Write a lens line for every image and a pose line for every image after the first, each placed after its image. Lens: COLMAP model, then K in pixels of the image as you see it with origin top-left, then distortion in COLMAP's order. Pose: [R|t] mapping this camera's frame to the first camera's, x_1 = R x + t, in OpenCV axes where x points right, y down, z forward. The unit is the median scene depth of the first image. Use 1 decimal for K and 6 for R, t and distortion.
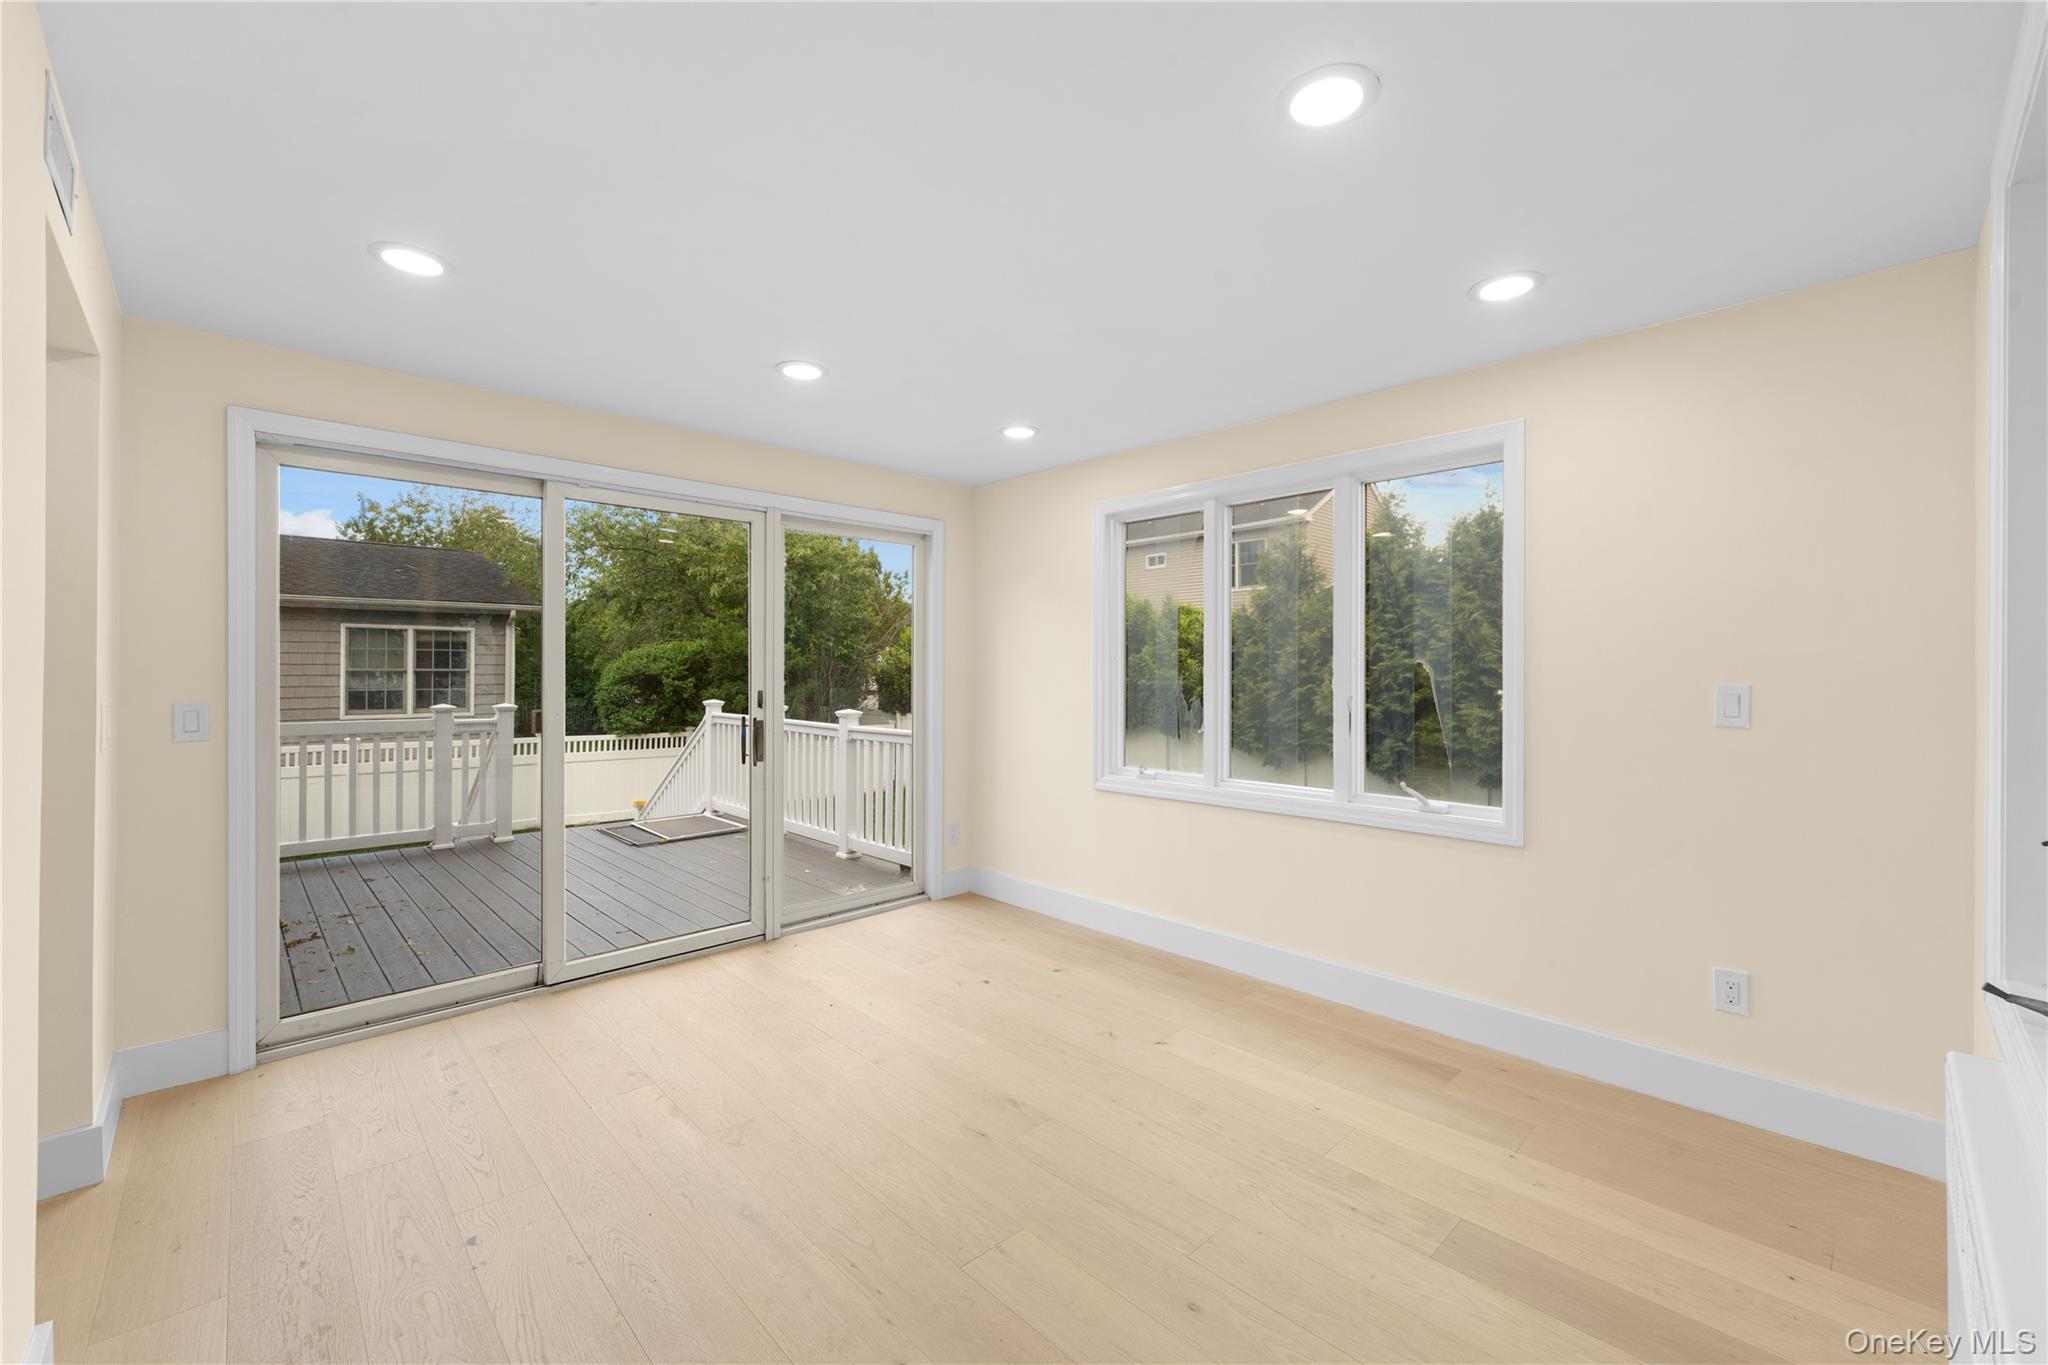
lens RADIAL K [[825.6, 0, 1027.4], [0, 825.6, 672.3], [0, 0, 1]] dist [-0.001467, -0.000333]
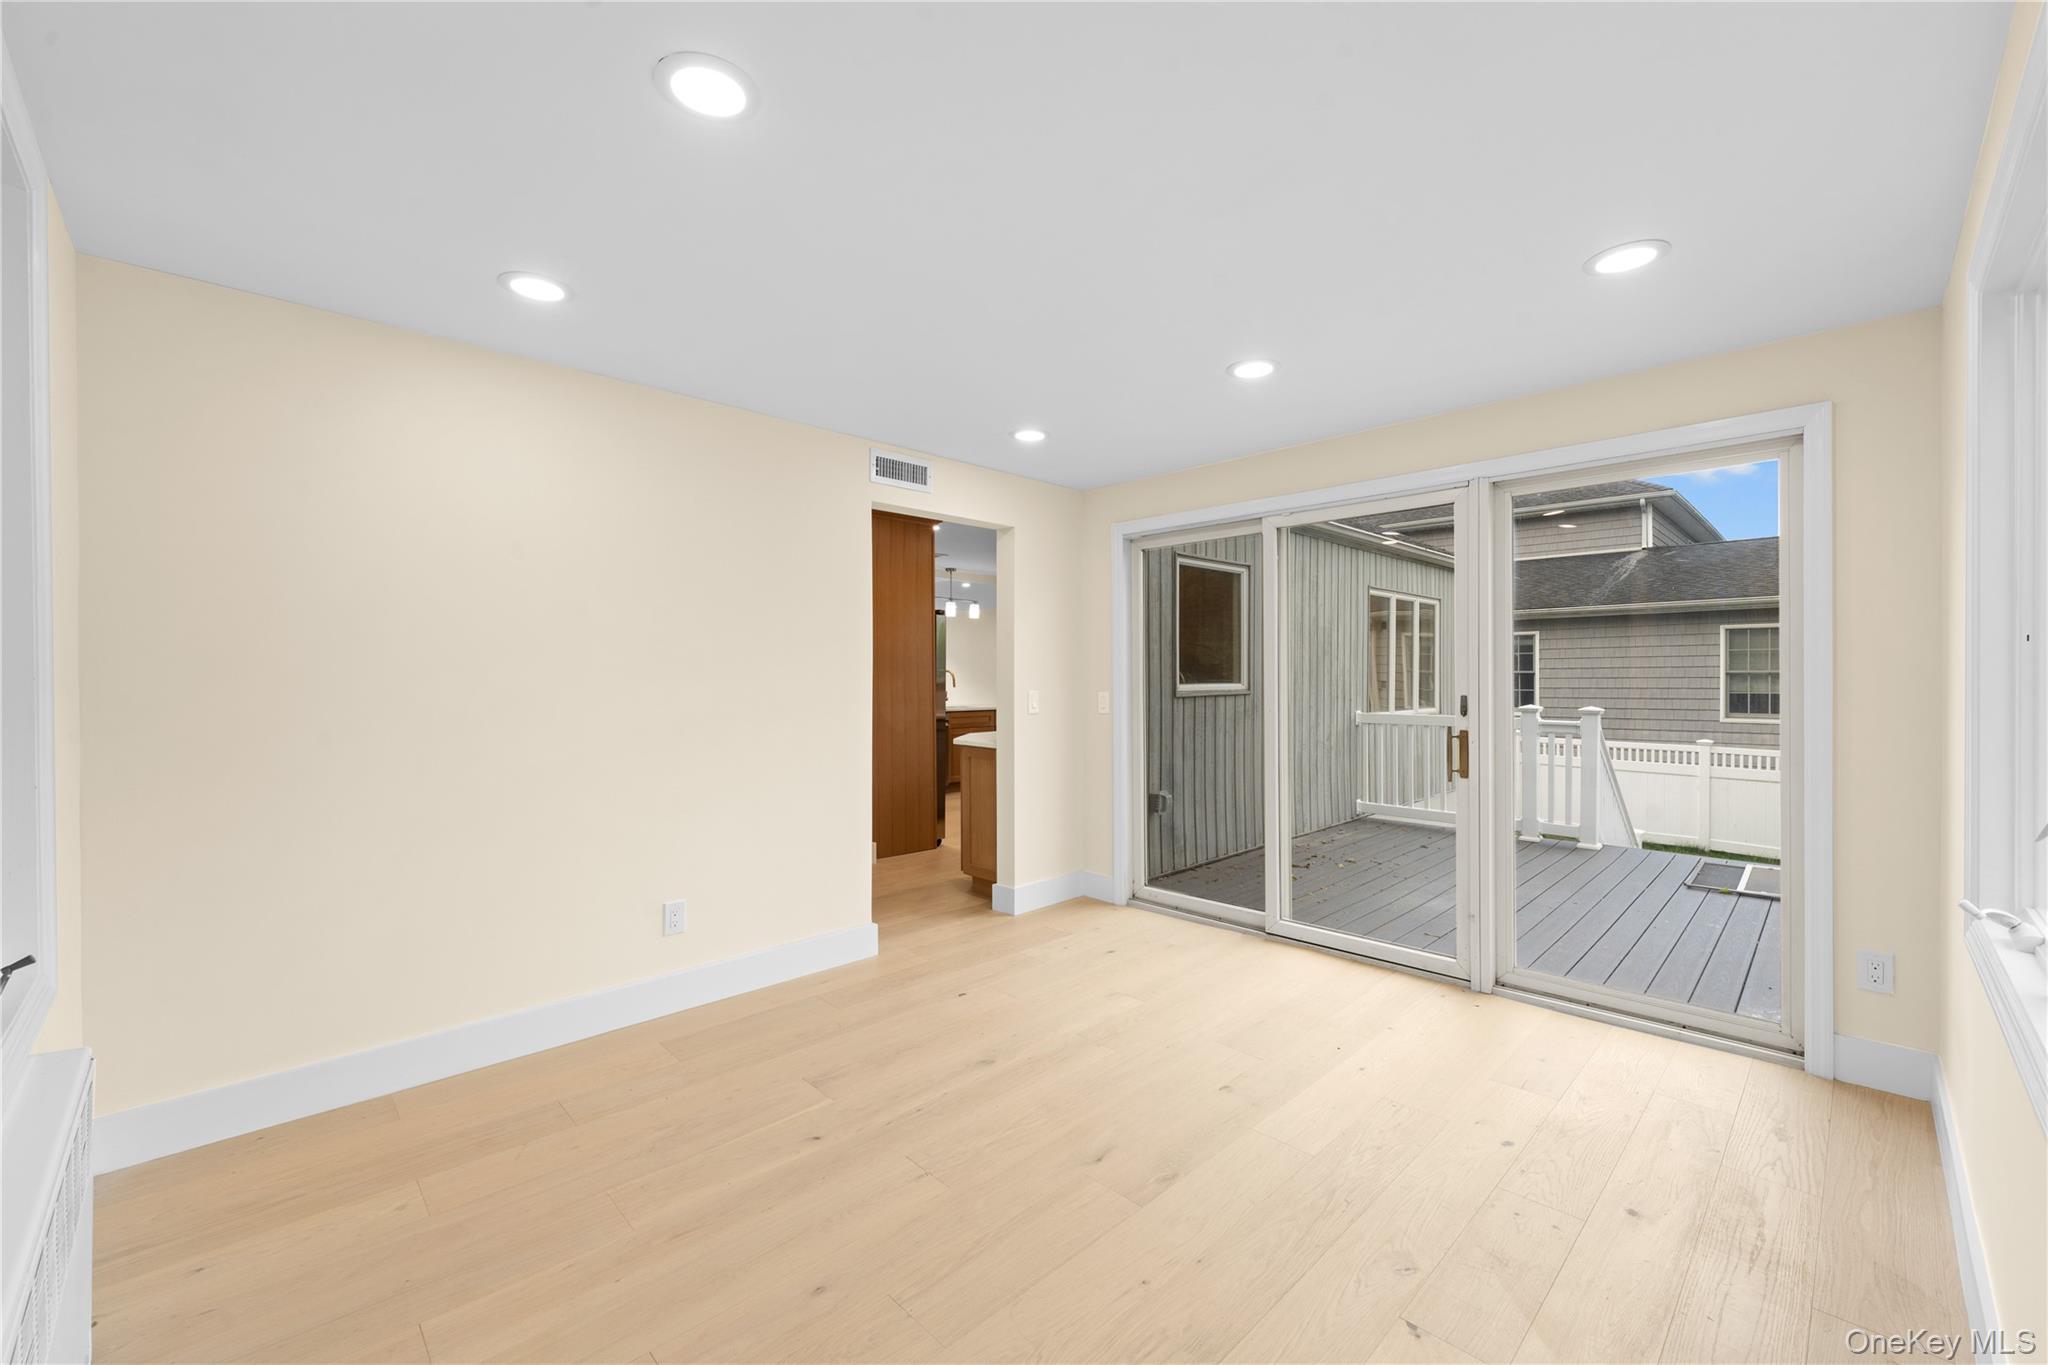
lens RADIAL K [[808.9, 0, 1017.4], [0, 808.9, 677.5], [0, 0, 1]] dist [-0.000349, -0.000128]
pose [[0.006370, -0.000459, -0.999980, 0.502311], [0.004184, 0.999991, -0.000433, 0.002065], [0.999971, -0.004181, 0.006371, 0.515817]]
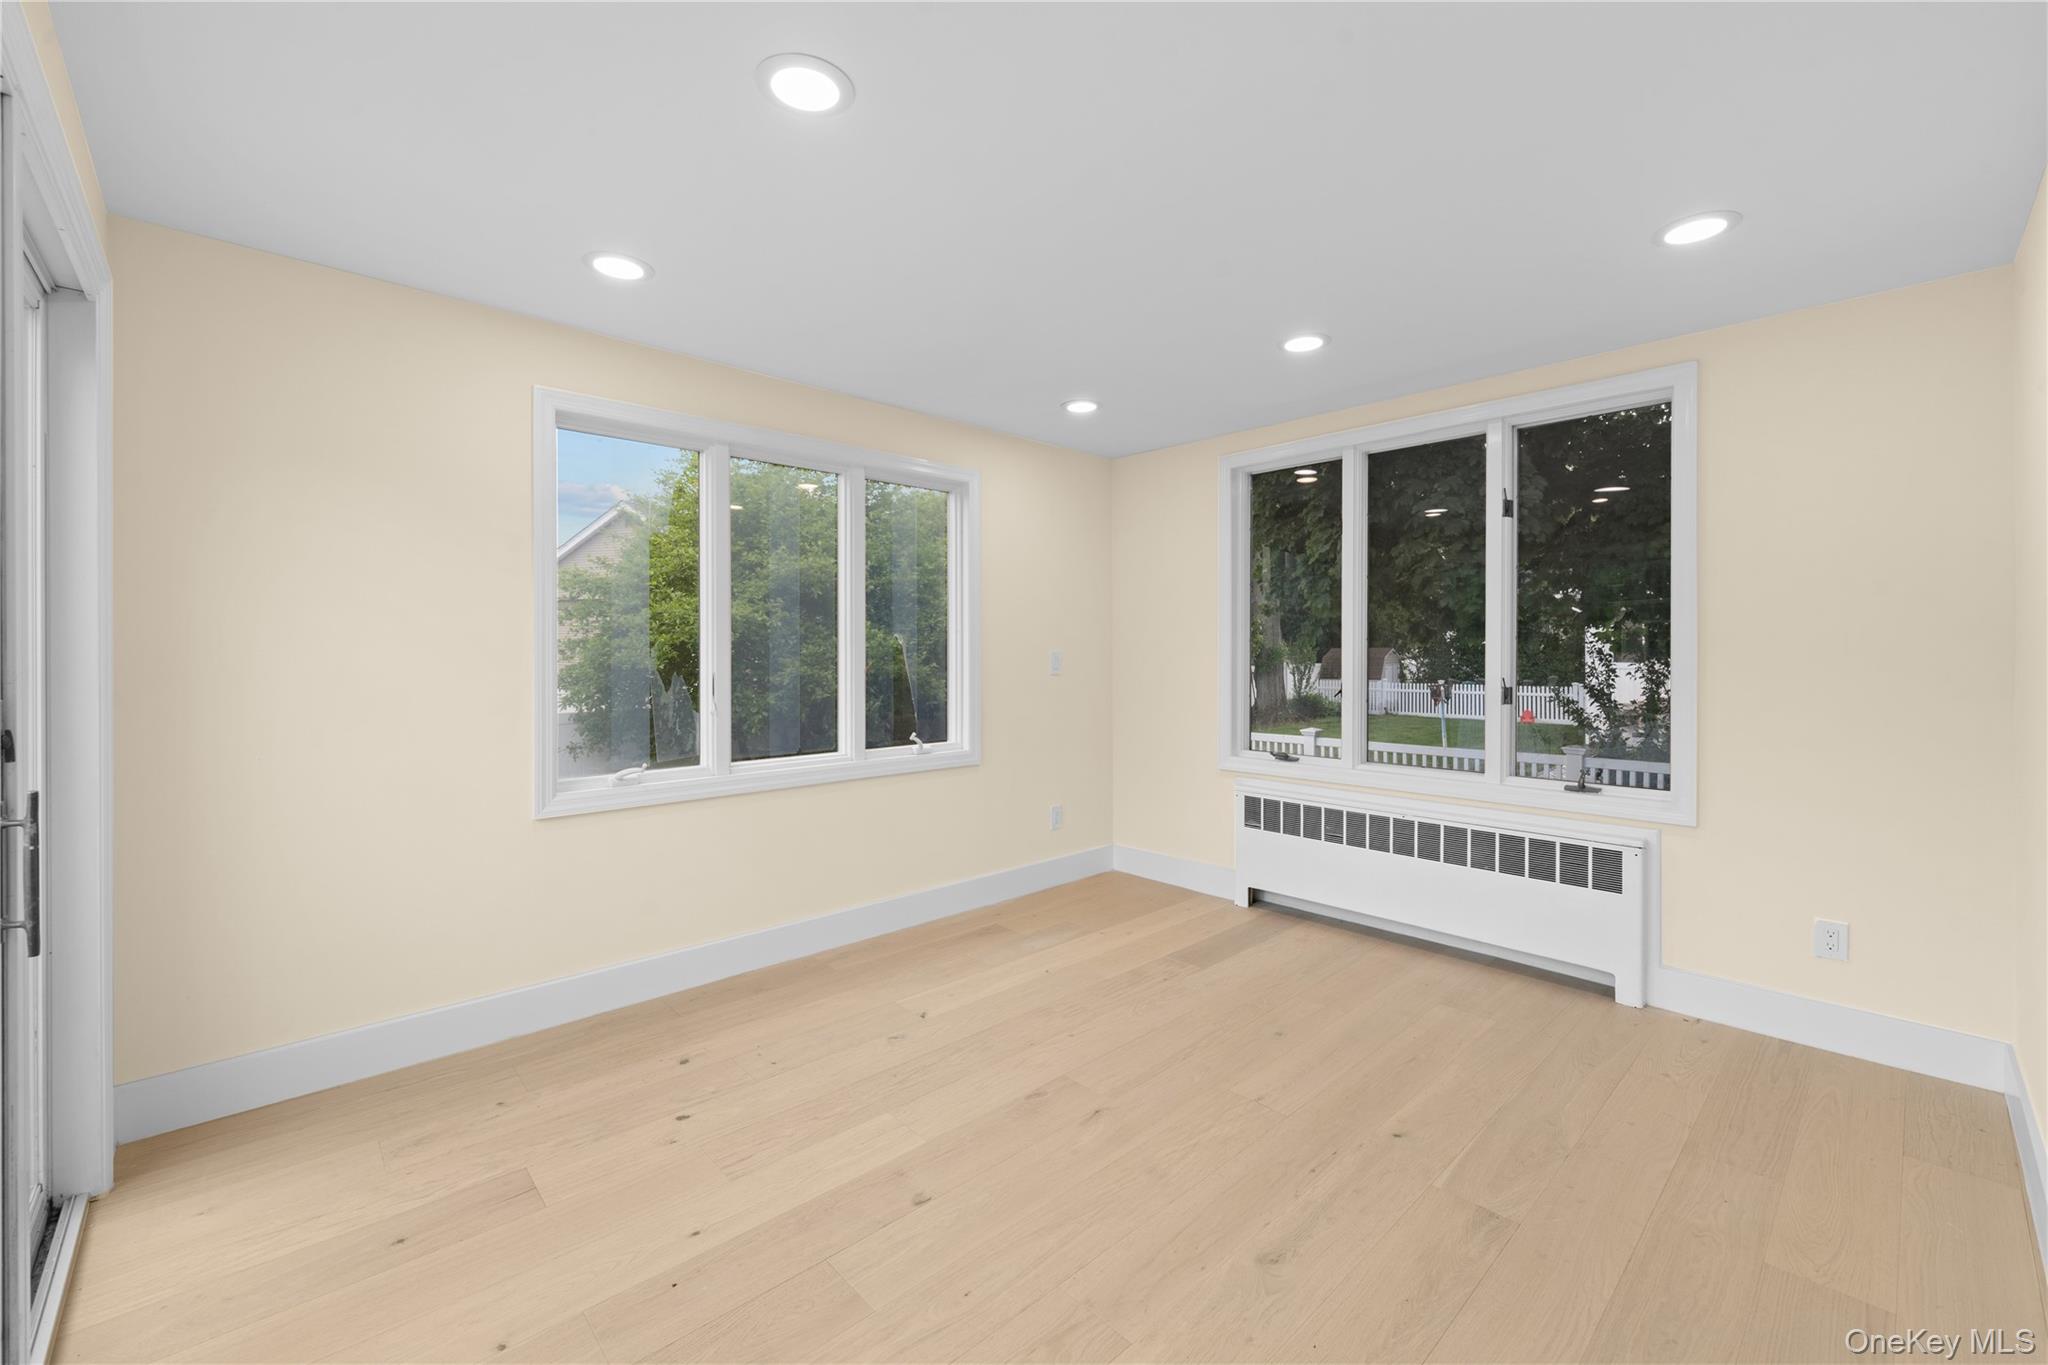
lens RADIAL K [[832.0, 0, 1027.1], [0, 832.0, 670.1], [0, 0, 1]] dist [0.000819, -0.000213]
pose [[0.008132, -0.025754, 0.999635, -0.590430], [-0.000789, 0.999668, 0.025761, 0.004595], [-0.999967, -0.000999, 0.008109, 0.615058]]
